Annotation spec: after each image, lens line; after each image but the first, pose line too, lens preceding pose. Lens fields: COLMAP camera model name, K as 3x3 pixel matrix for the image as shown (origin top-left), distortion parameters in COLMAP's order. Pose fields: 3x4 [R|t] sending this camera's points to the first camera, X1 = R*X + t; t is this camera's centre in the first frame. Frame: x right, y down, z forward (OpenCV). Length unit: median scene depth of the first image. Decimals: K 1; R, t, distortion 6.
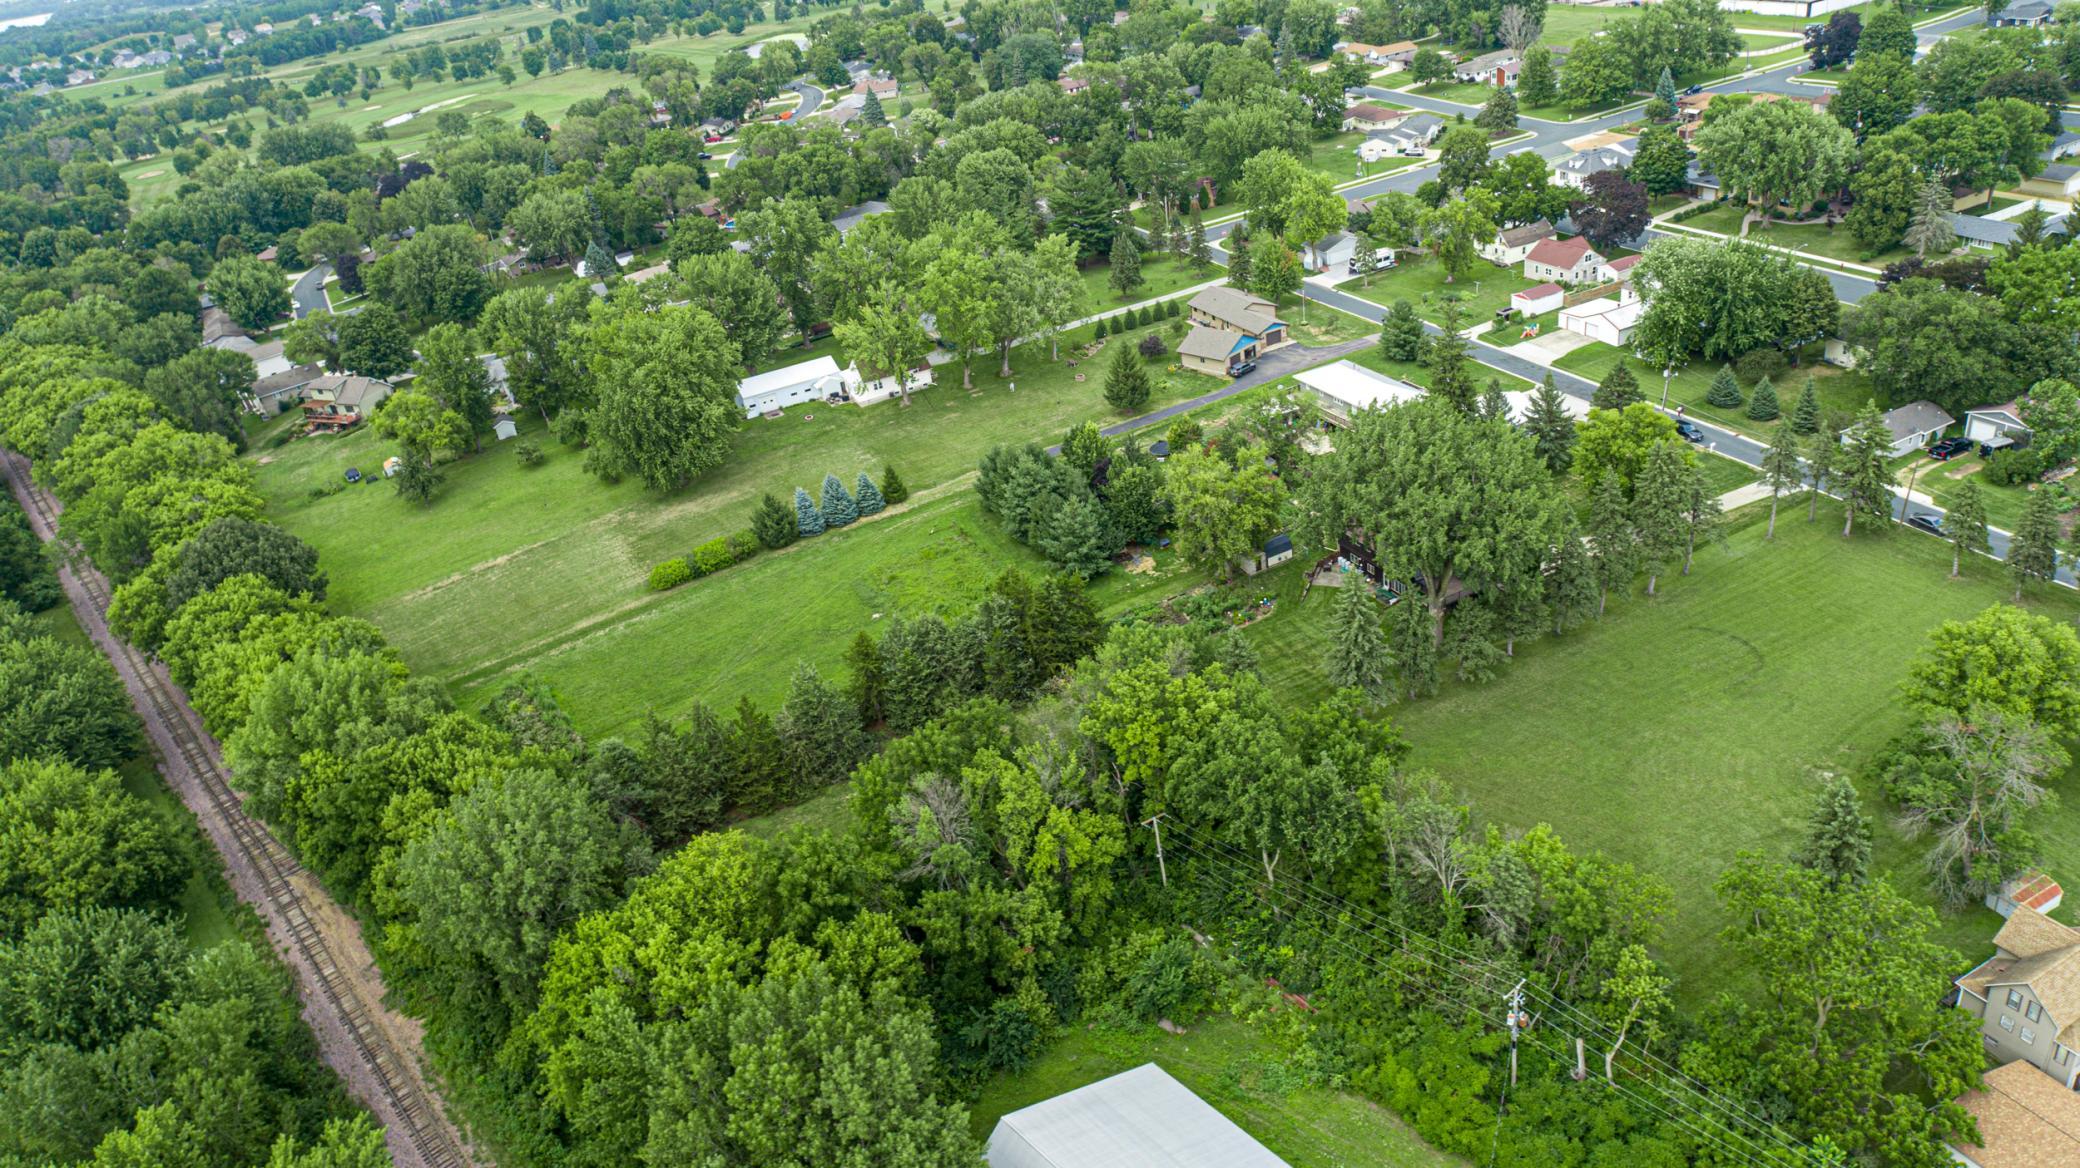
lens RADIAL K [[1404.8, 0, 1040.2], [0, 1404.8, 580.2], [0, 0, 1]] dist [-0.005431, 0.006755]
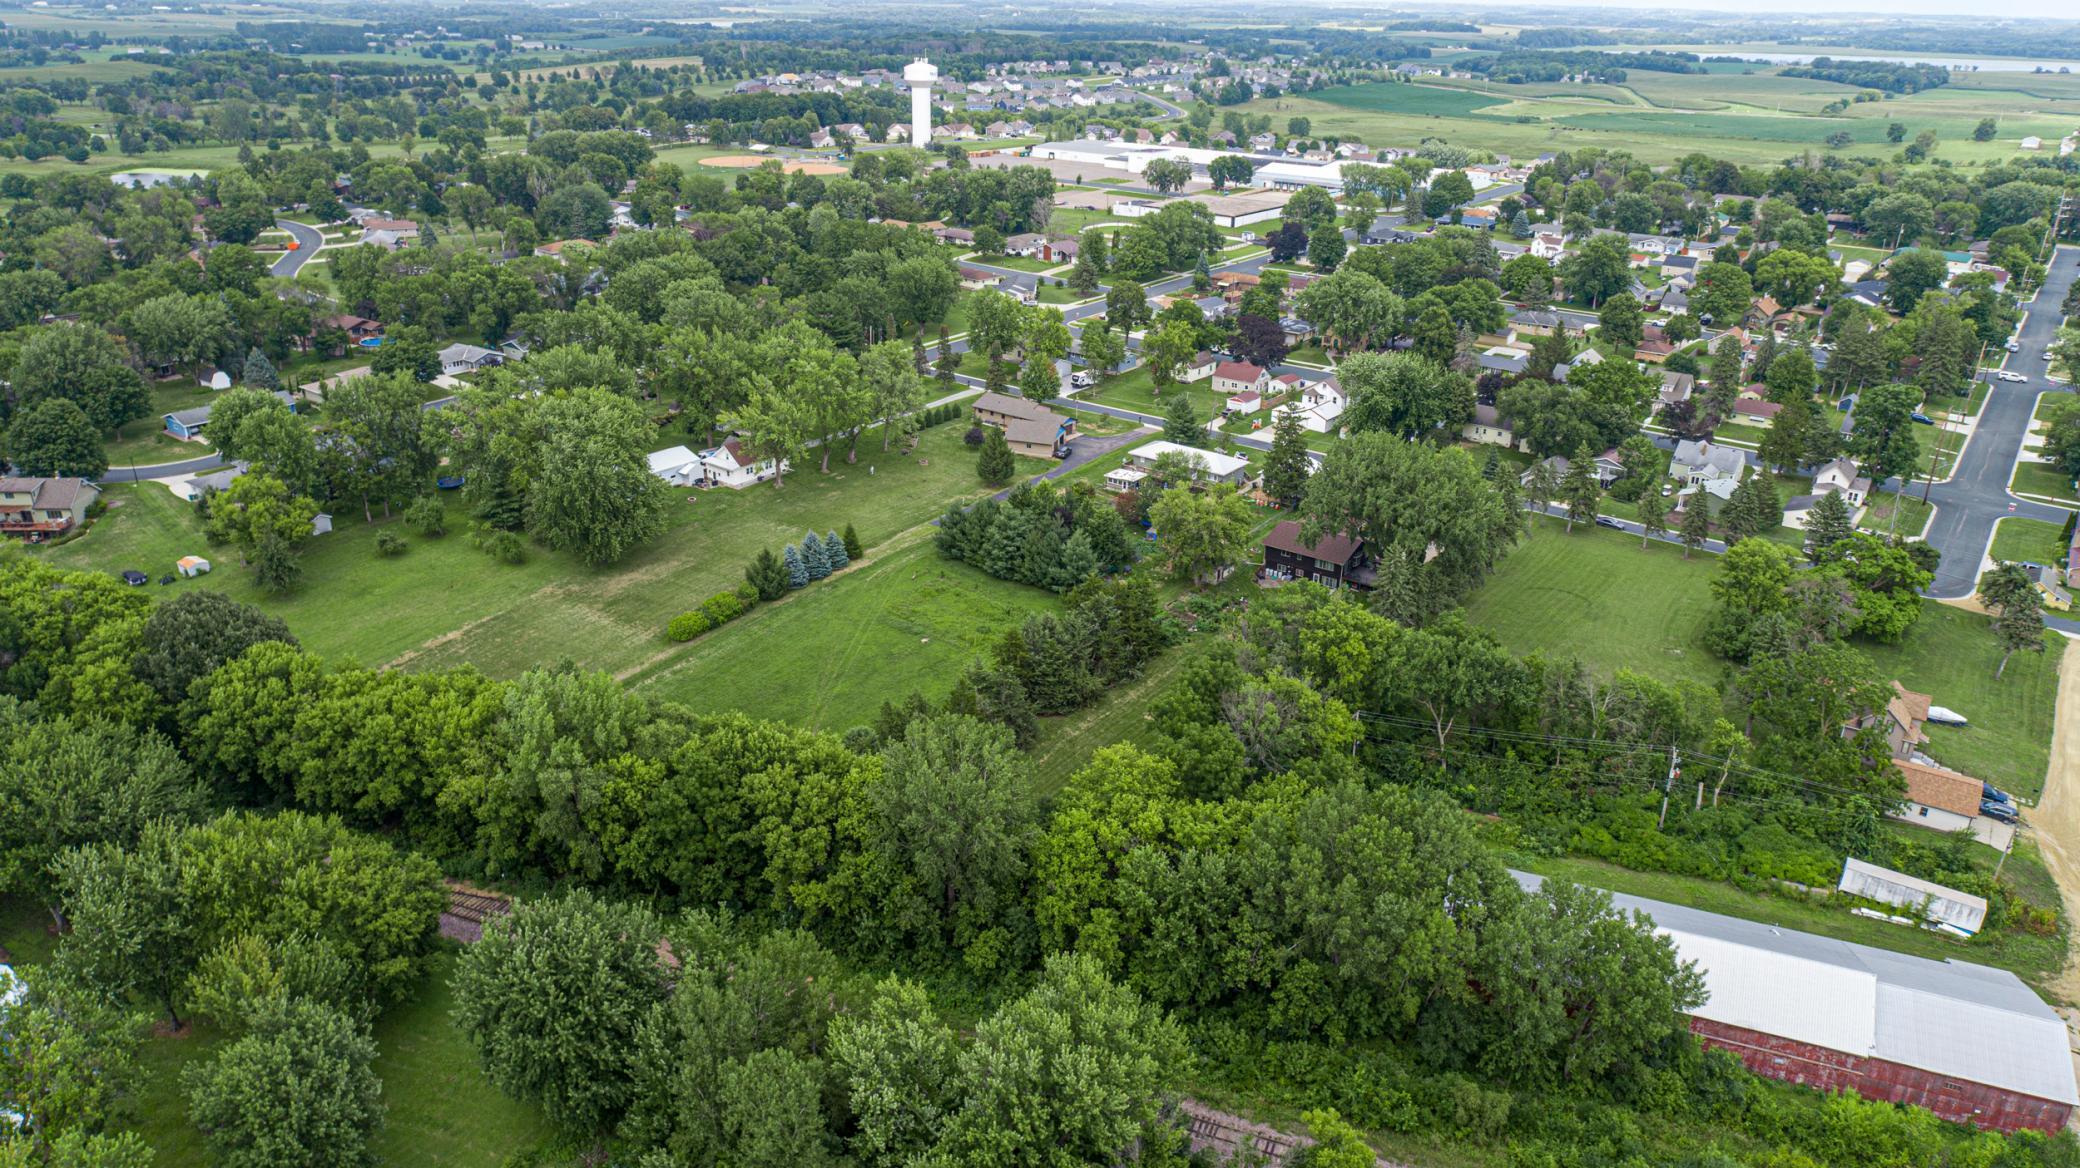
lens RADIAL K [[1404.8, 0, 1040.2], [0, 1404.8, 580.2], [0, 0, 1]] dist [-0.005431, 0.006755]
pose [[0.878057, -0.038914, 0.476970, -0.433306], [0.100978, 0.989313, -0.105178, 0.079897], [-0.467780, 0.140516, 0.872603, -0.029855]]
